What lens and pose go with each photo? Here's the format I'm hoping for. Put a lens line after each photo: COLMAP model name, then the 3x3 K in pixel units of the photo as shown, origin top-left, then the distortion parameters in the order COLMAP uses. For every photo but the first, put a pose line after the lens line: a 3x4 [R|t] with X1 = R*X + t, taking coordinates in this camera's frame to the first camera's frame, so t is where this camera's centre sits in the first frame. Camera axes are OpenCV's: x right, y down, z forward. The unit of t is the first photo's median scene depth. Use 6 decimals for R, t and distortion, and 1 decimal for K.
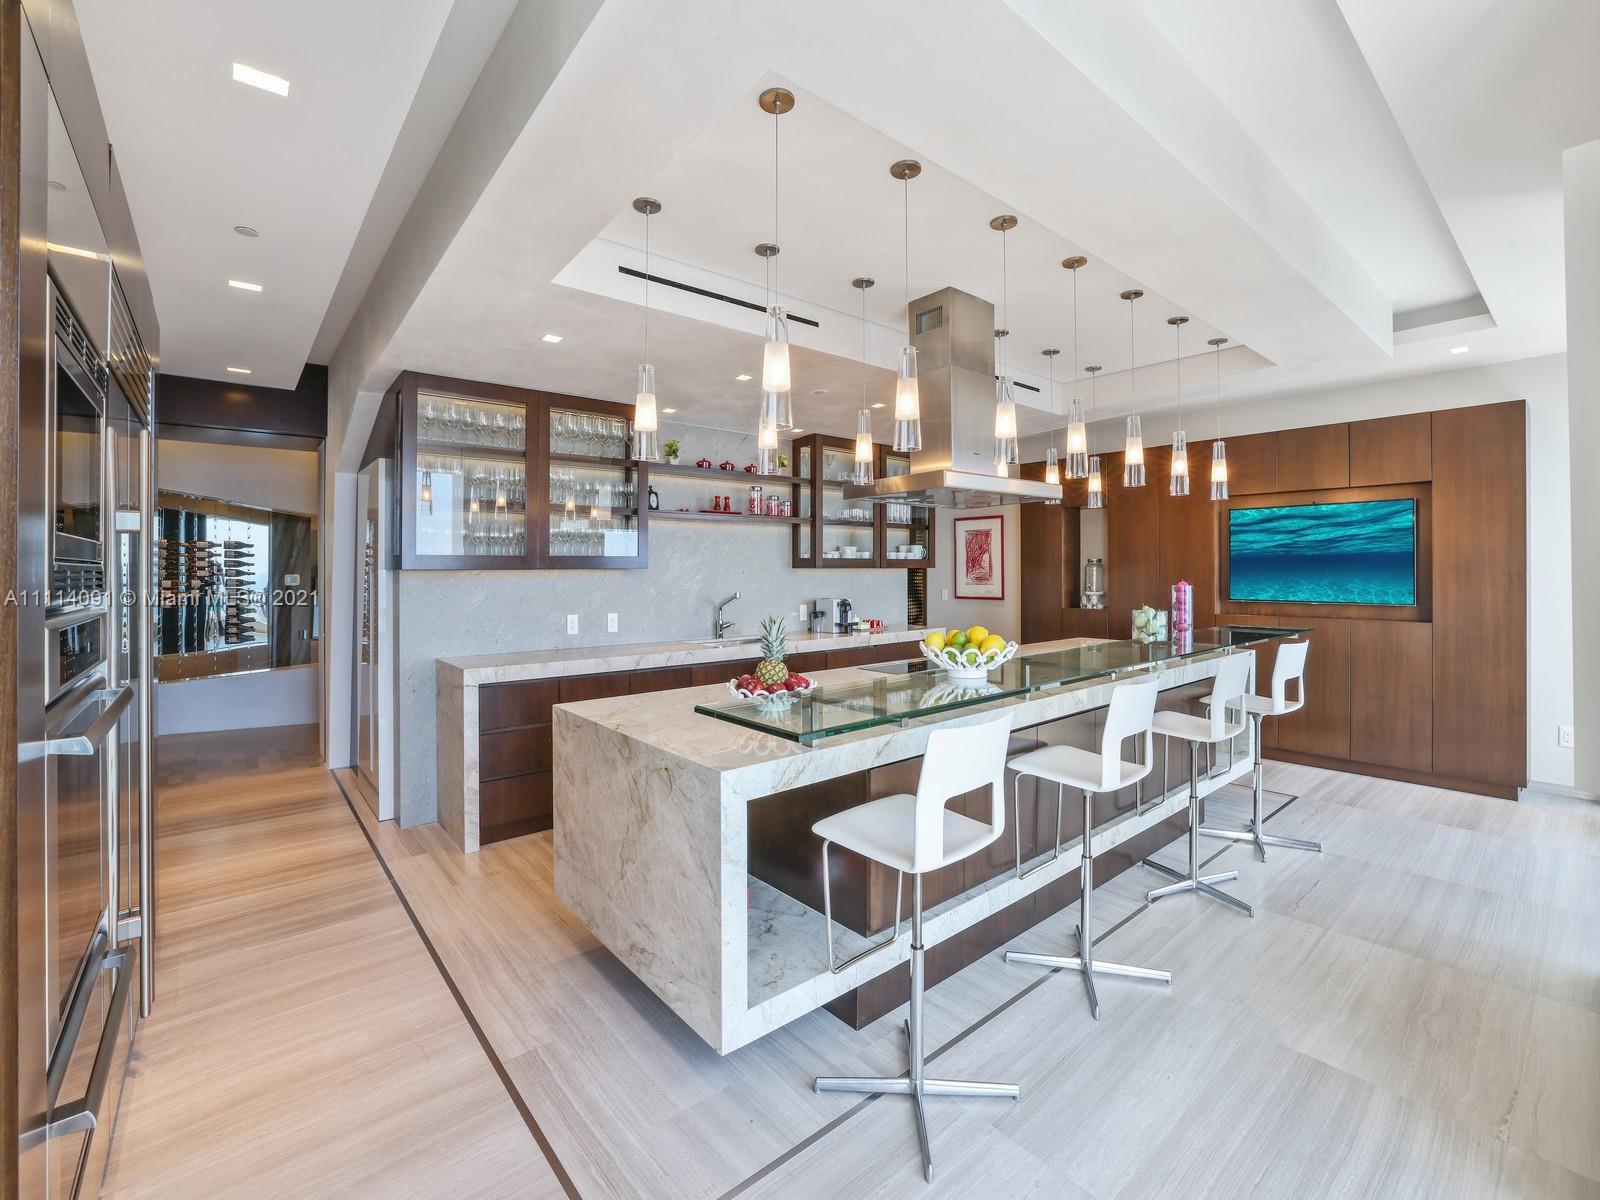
lens RADIAL K [[654.0, 0, 796.1], [0, 654.0, 613.8], [0, 0, 1]] dist [-0.039928, 0.012633]
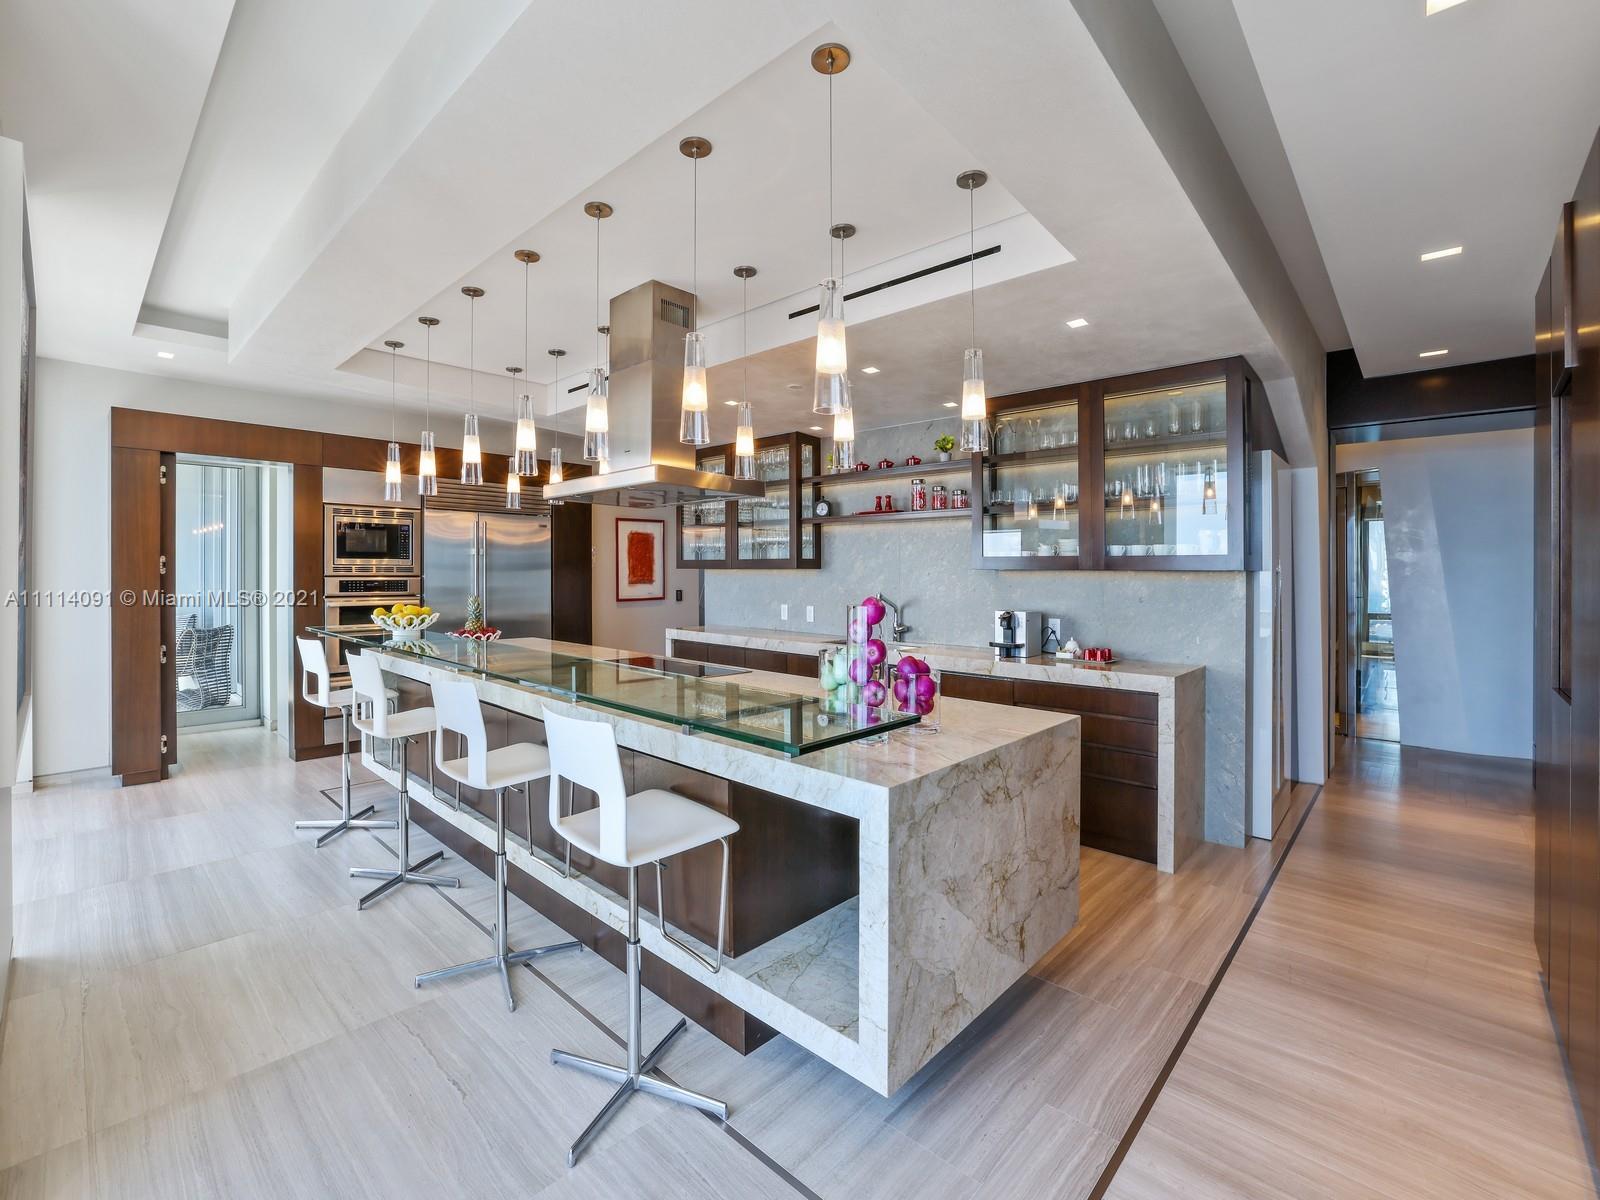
lens RADIAL K [[689.9, 0, 807.2], [0, 689.9, 611.3], [0, 0, 1]] dist [-0.035070, 0.015994]
pose [[0.175753, 0.061676, -0.982500, 1.023695], [-0.071502, 0.996199, 0.049746, -0.057858], [0.981834, 0.061508, 0.179495, 0.817974]]
